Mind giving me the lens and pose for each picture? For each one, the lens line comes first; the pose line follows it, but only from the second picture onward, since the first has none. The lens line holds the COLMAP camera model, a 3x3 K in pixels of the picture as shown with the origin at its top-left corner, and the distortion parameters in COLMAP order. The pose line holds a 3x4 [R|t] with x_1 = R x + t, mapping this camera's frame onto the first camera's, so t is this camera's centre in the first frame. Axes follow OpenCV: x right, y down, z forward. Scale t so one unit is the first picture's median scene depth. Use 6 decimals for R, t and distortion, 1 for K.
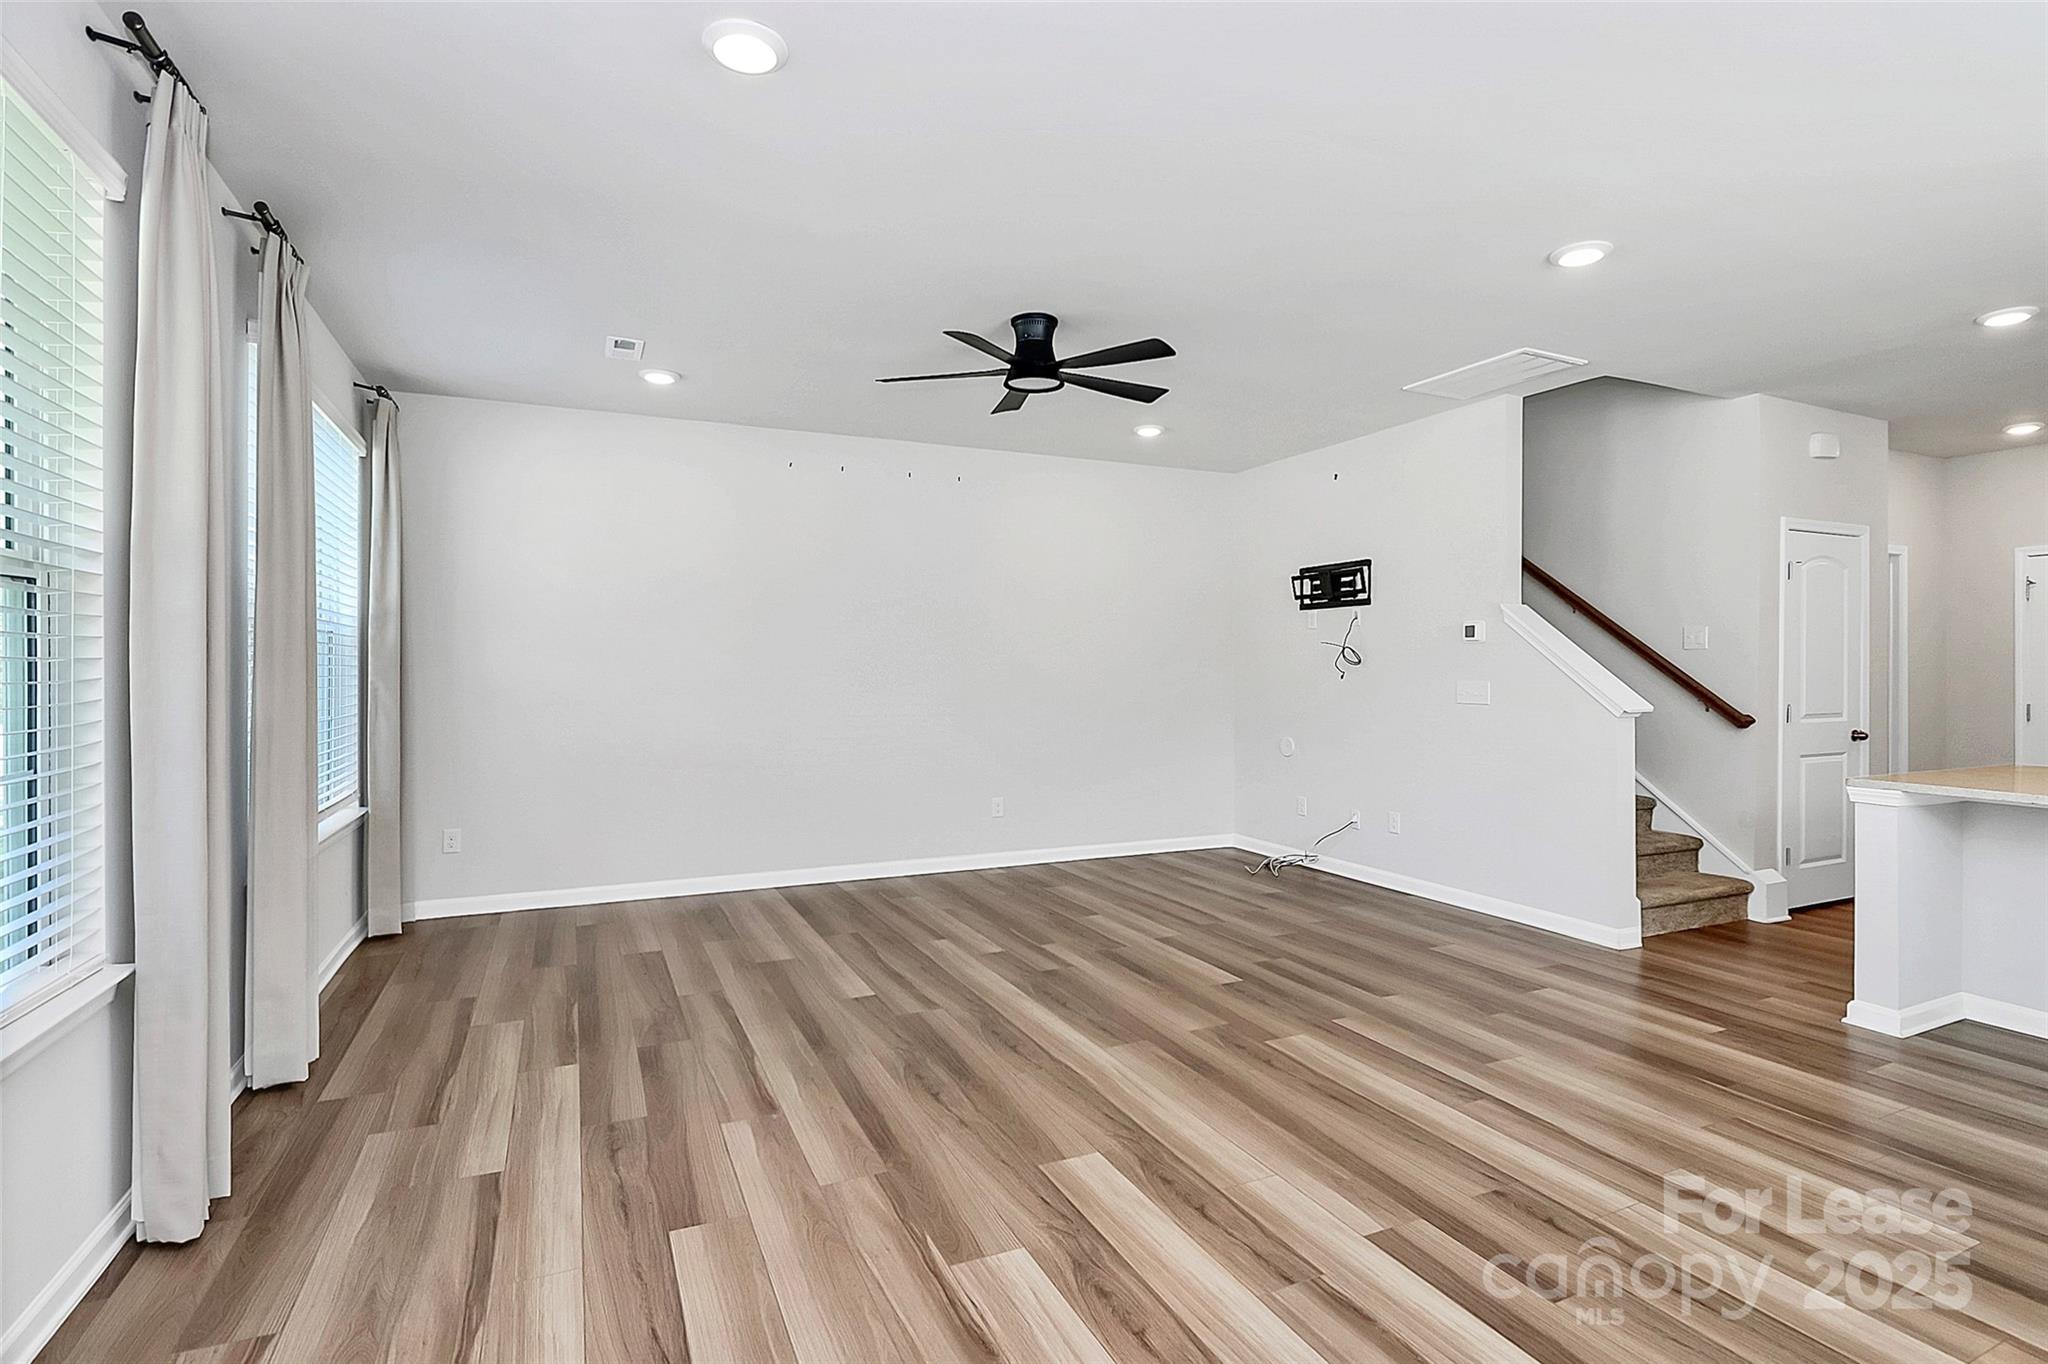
lens RADIAL K [[993.9, 0, 1030.0], [0, 993.9, 668.1], [0, 0, 1]] dist [0.000420, -0.000577]
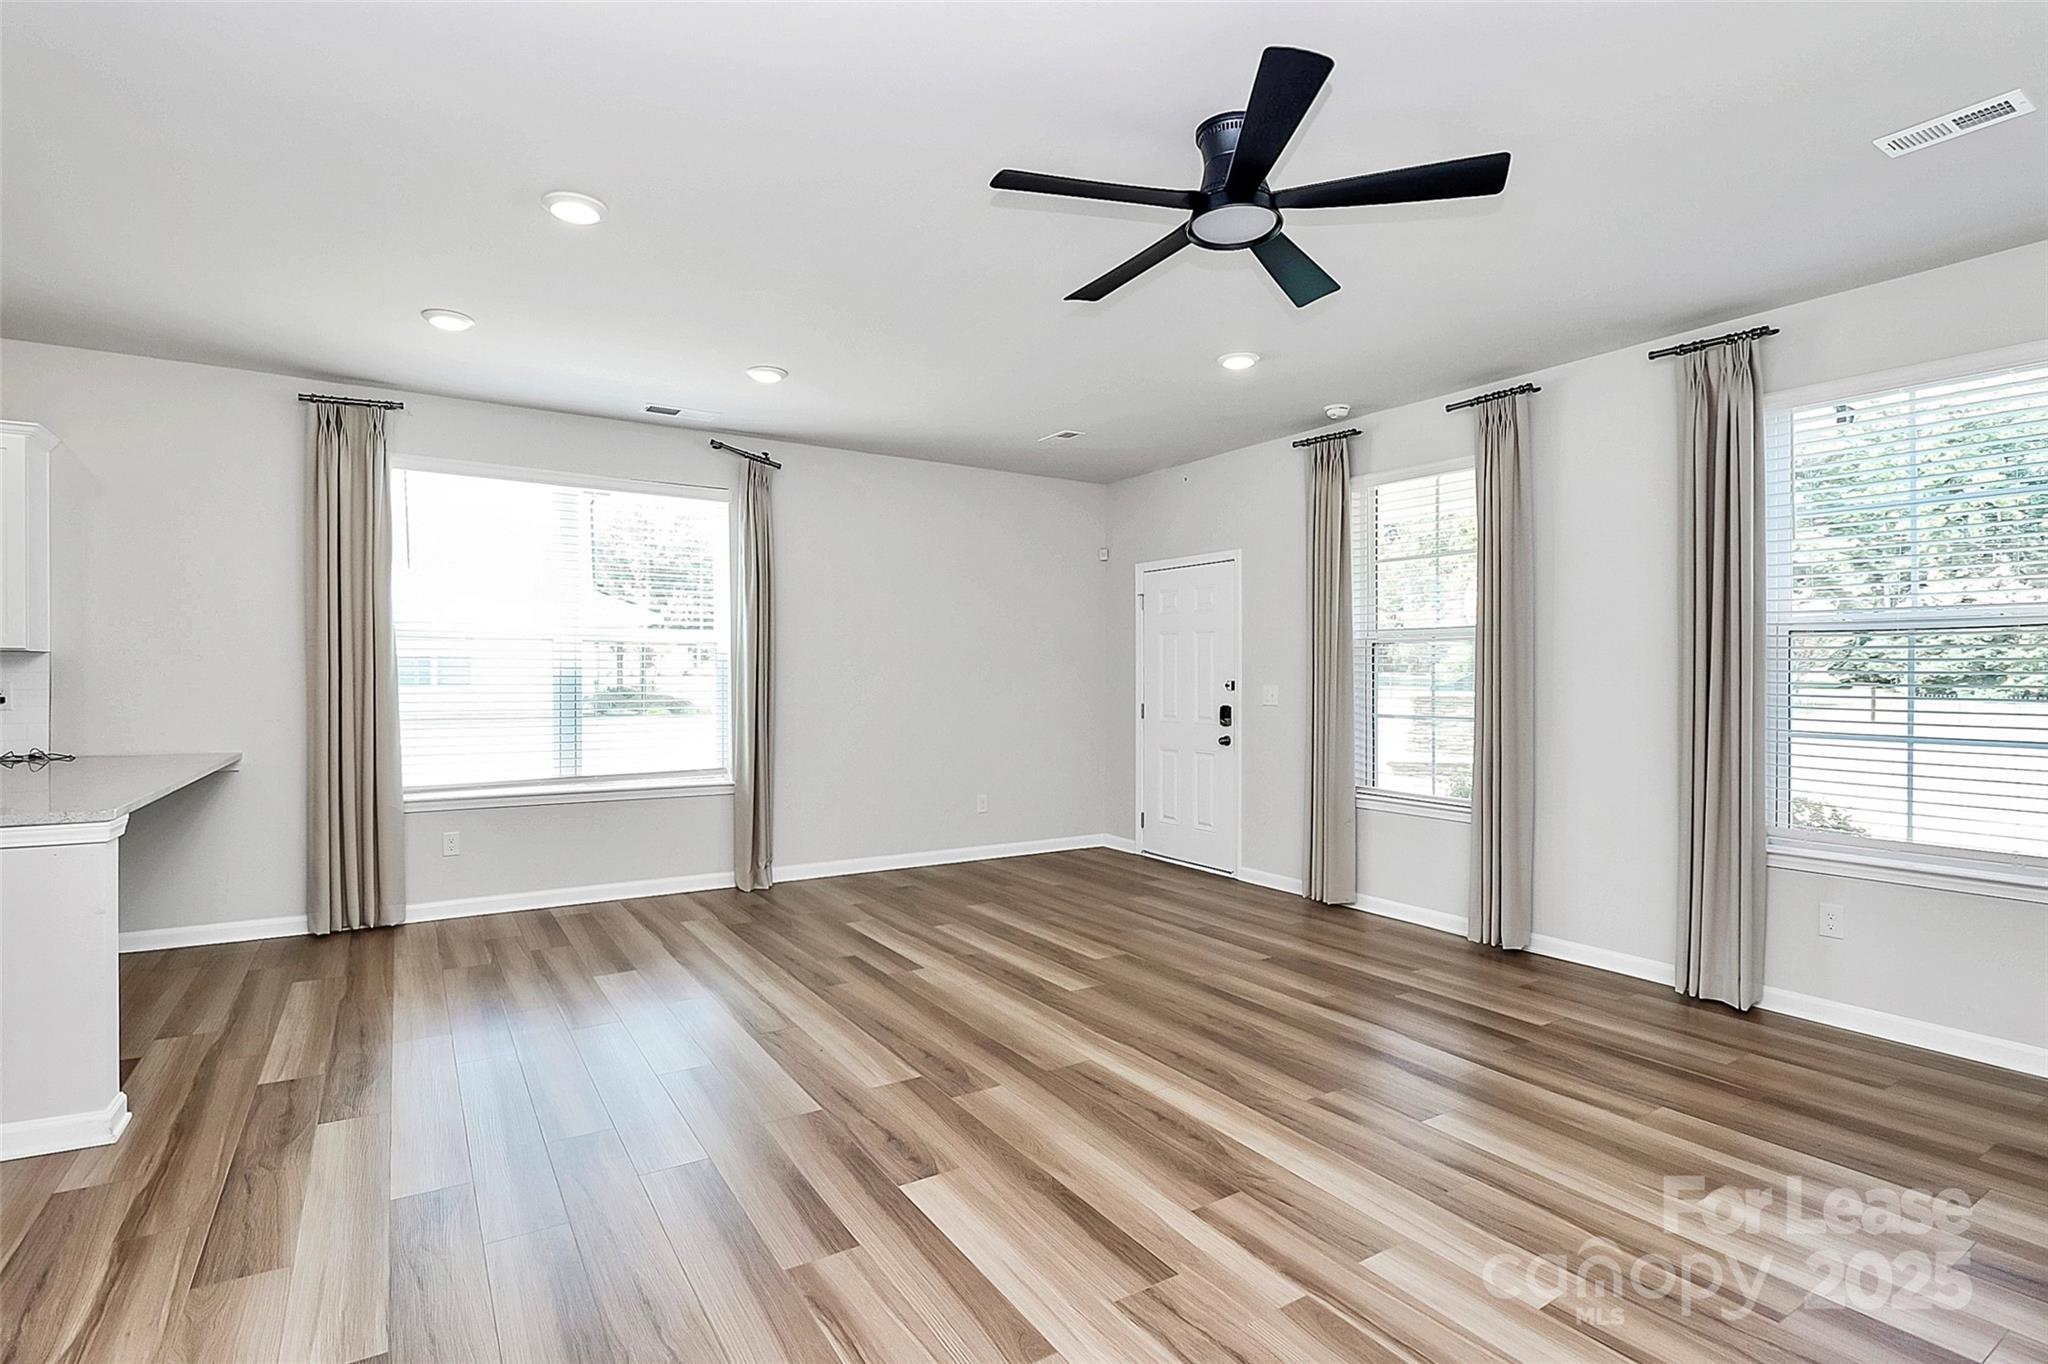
lens RADIAL K [[978.5, 0, 1009.3], [0, 978.5, 678.1], [0, 0, 1]] dist [-0.000906, -0.000211]
pose [[-0.992928, -0.008525, -0.118410, 0.207644], [-0.008512, 0.999964, -0.000616, 0.005030], [0.118411, 0.000396, -0.992965, 1.496171]]
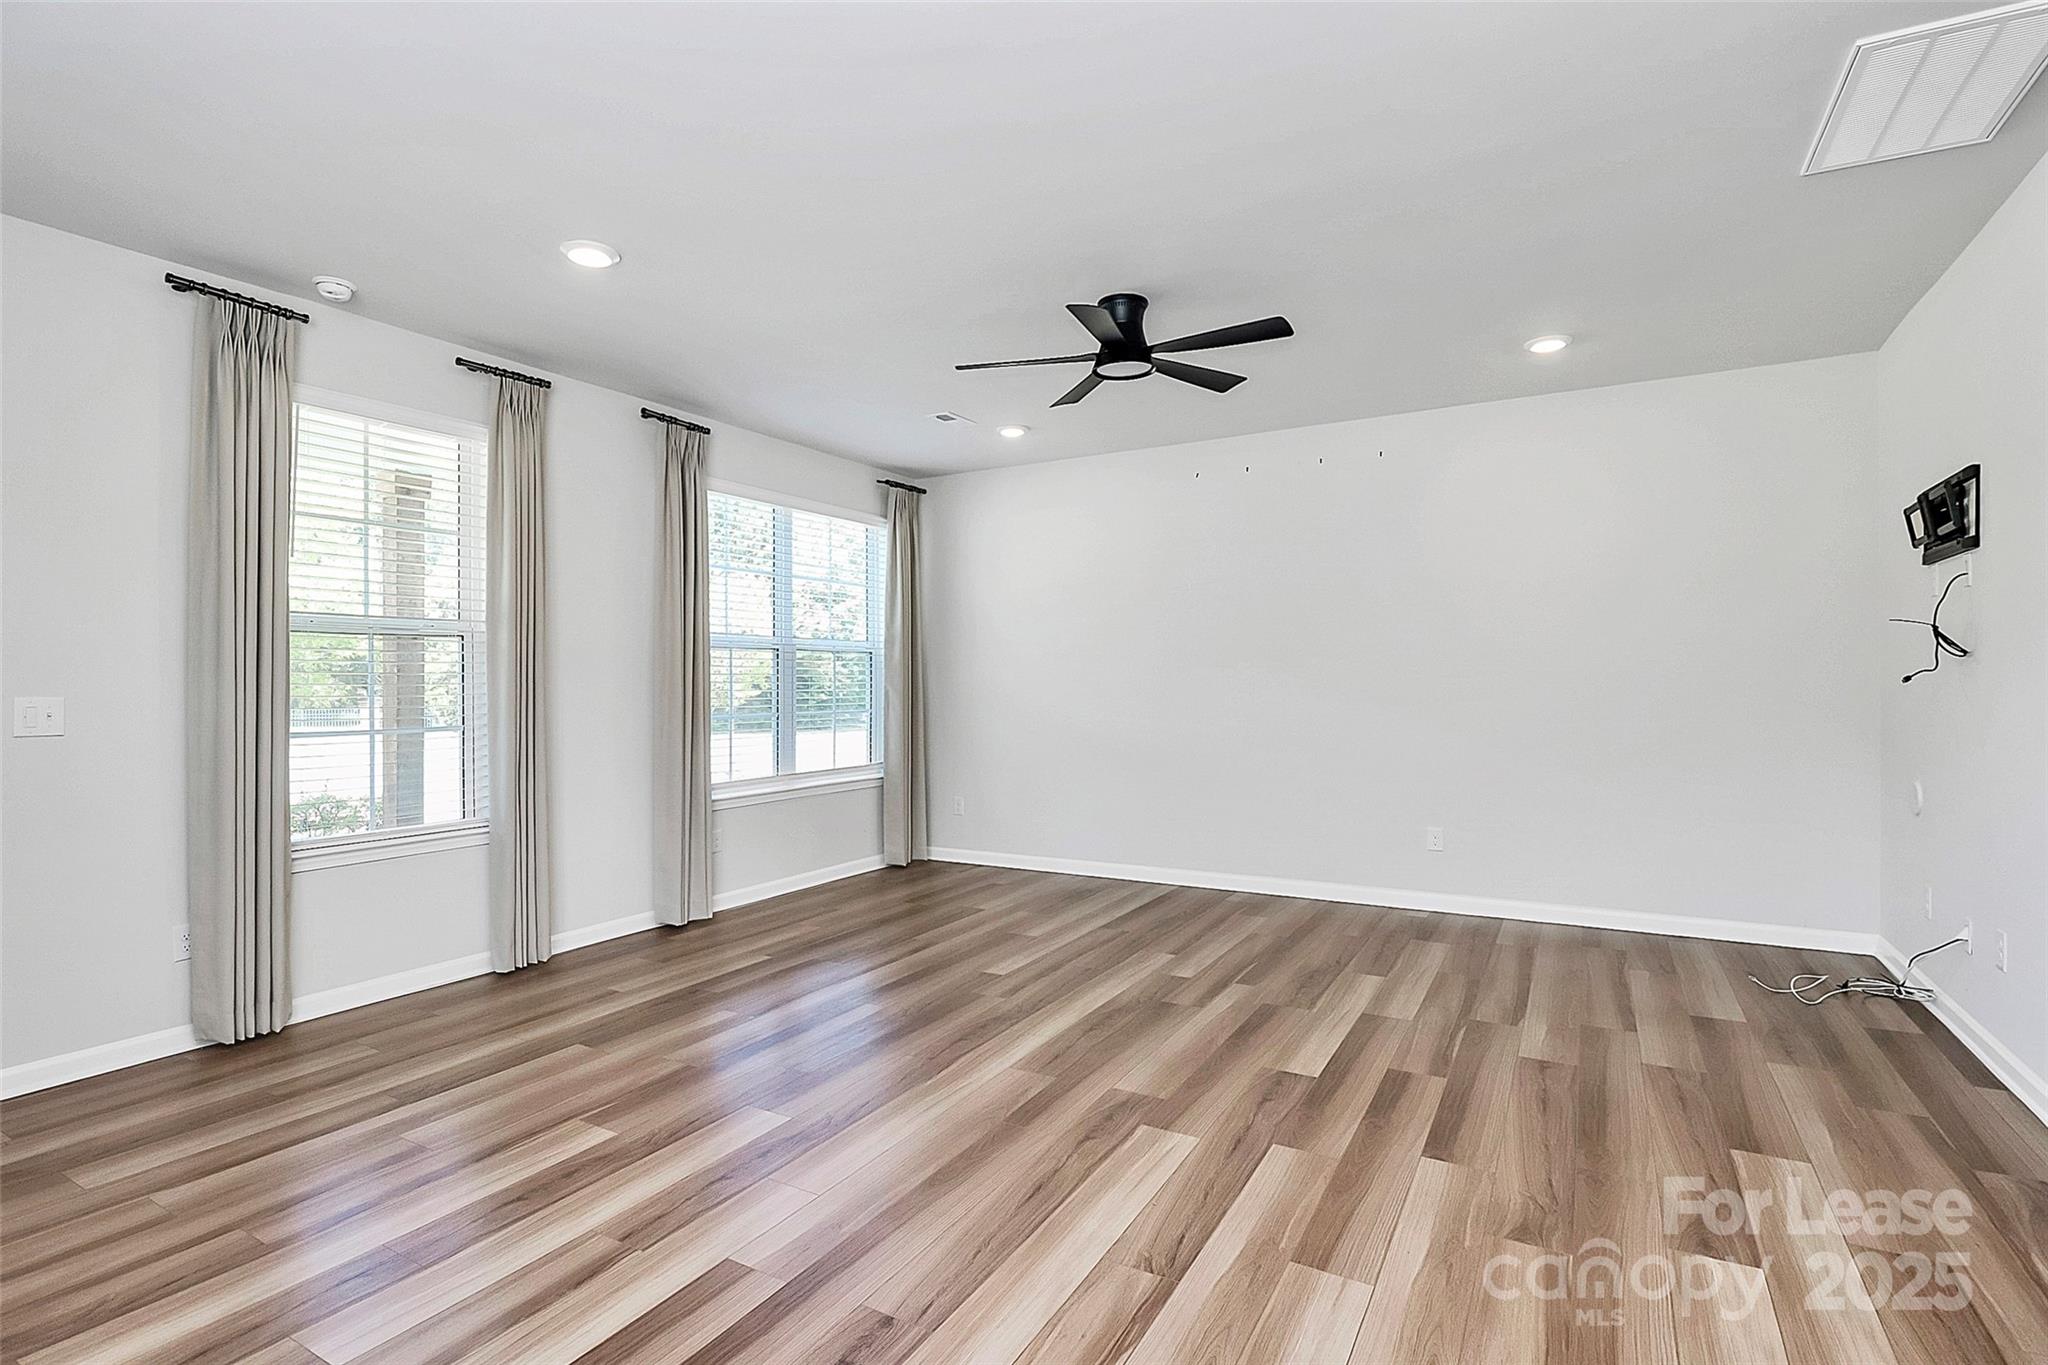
lens RADIAL K [[994.0, 0, 1024.0], [0, 994.0, 682.5], [0, 0, 1]] dist [-0.001964, -0.001251]
pose [[0.575040, -0.004868, -0.818111, 0.668060], [0.009727, 0.999952, 0.000887, 0.006834], [0.818068, -0.008468, 0.575060, 0.353488]]
